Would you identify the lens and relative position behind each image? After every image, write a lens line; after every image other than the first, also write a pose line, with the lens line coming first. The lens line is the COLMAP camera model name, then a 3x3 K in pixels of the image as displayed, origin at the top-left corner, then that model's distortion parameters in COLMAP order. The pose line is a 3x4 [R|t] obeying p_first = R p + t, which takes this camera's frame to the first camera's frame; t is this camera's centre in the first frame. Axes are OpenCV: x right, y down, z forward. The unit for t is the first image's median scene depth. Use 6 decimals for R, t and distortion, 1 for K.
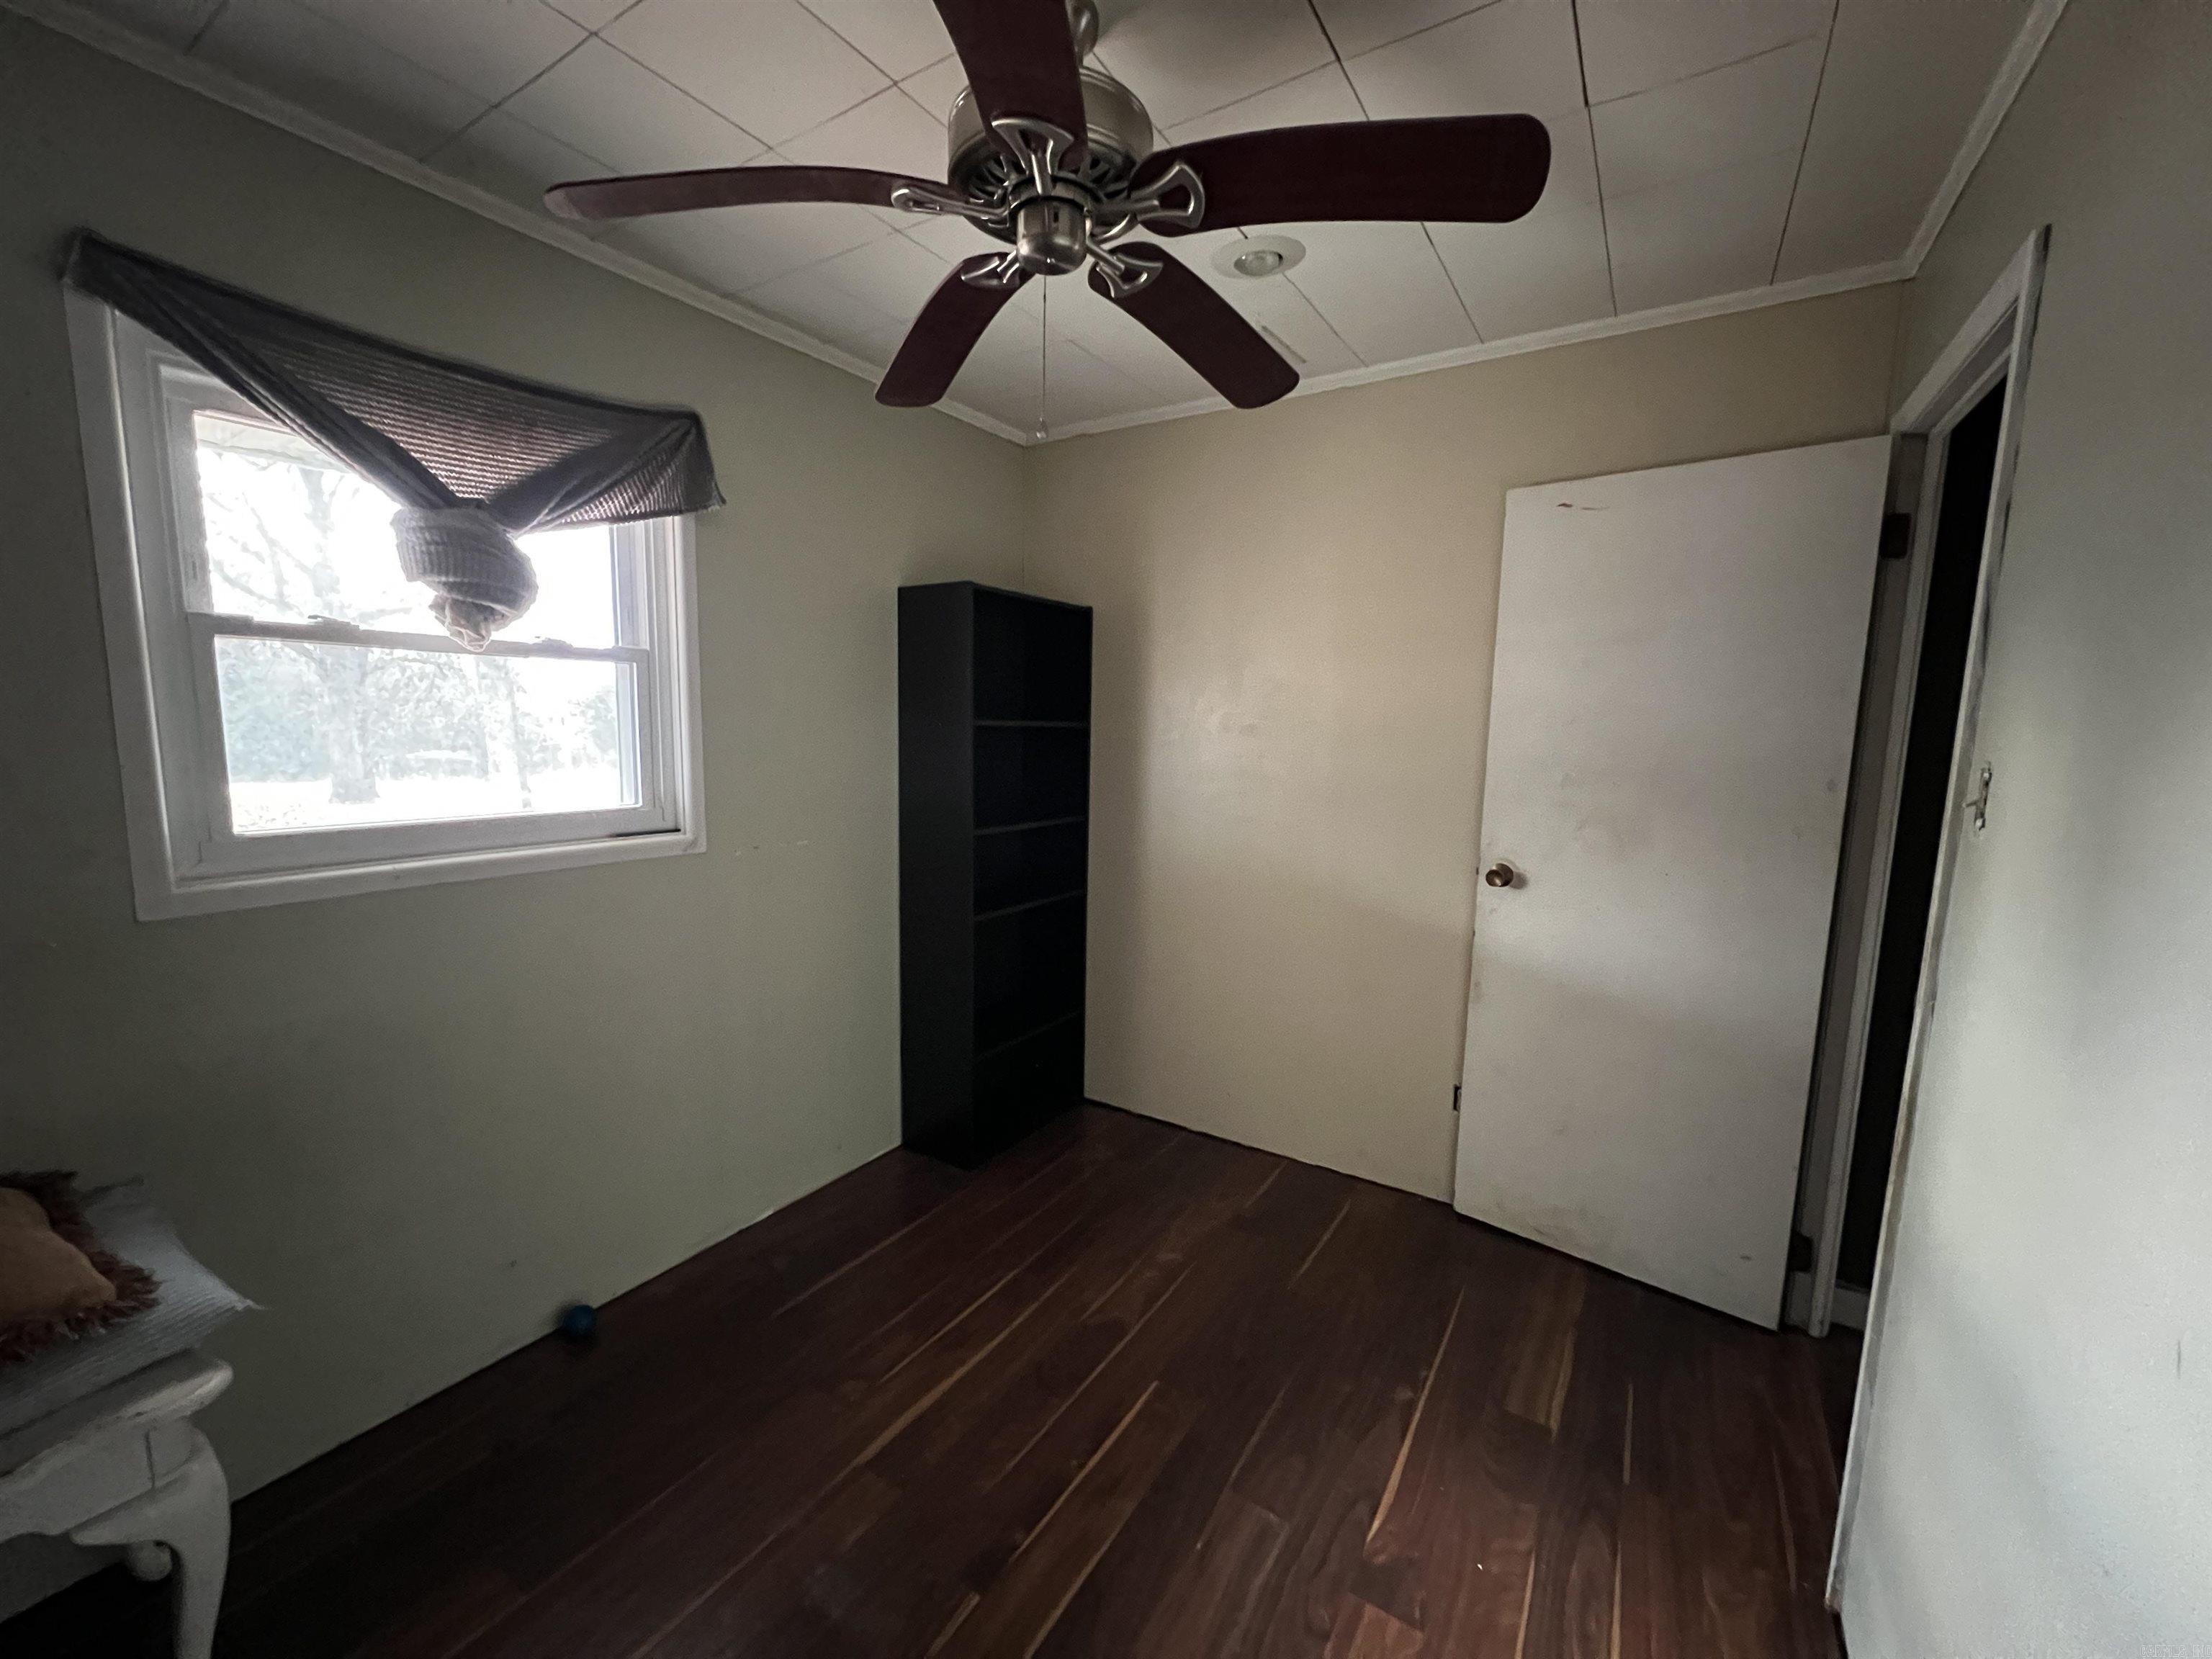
lens RADIAL K [[883.1, 0, 1106.0], [0, 883.1, 829.5], [0, 0, 1]] dist [-0.002022, -0.000270]
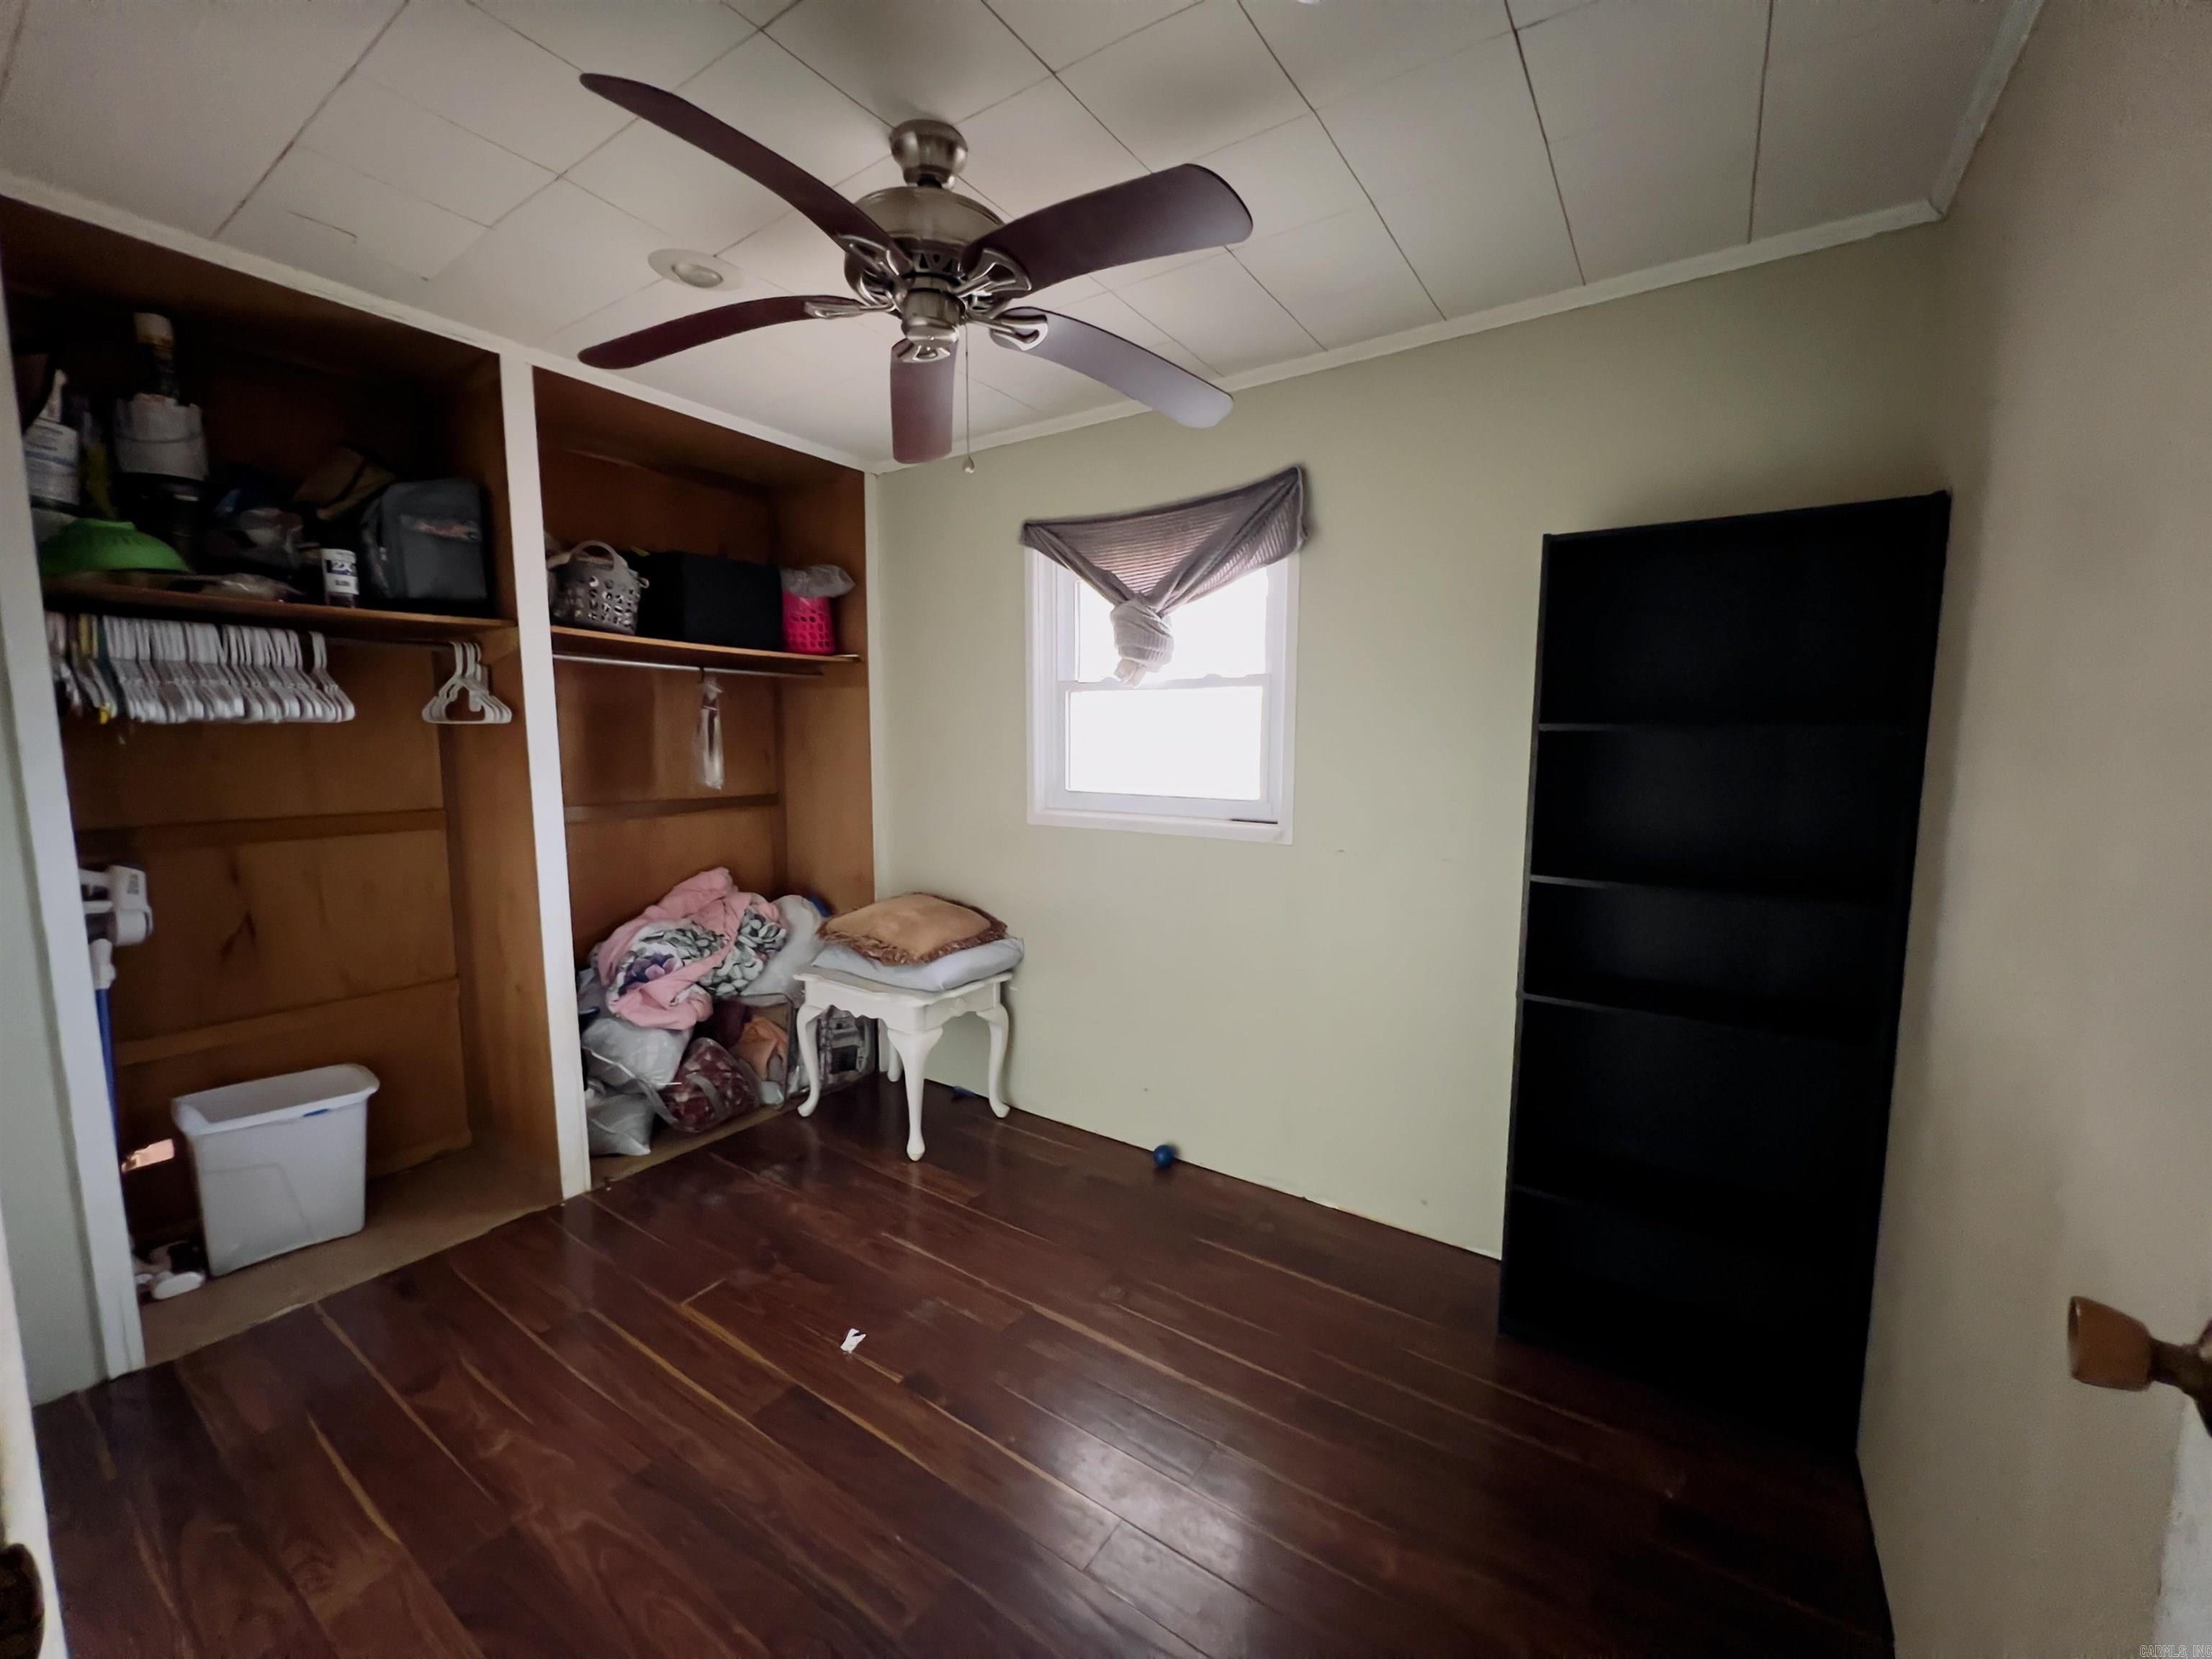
lens RADIAL K [[883.1, 0, 1106.0], [0, 883.1, 829.5], [0, 0, 1]] dist [-0.002022, -0.000270]
pose [[-0.026269, 0.082676, -0.996230, 0.807928], [-0.133886, 0.987304, 0.085466, -0.069744], [0.990648, 0.135627, -0.014866, 0.902653]]
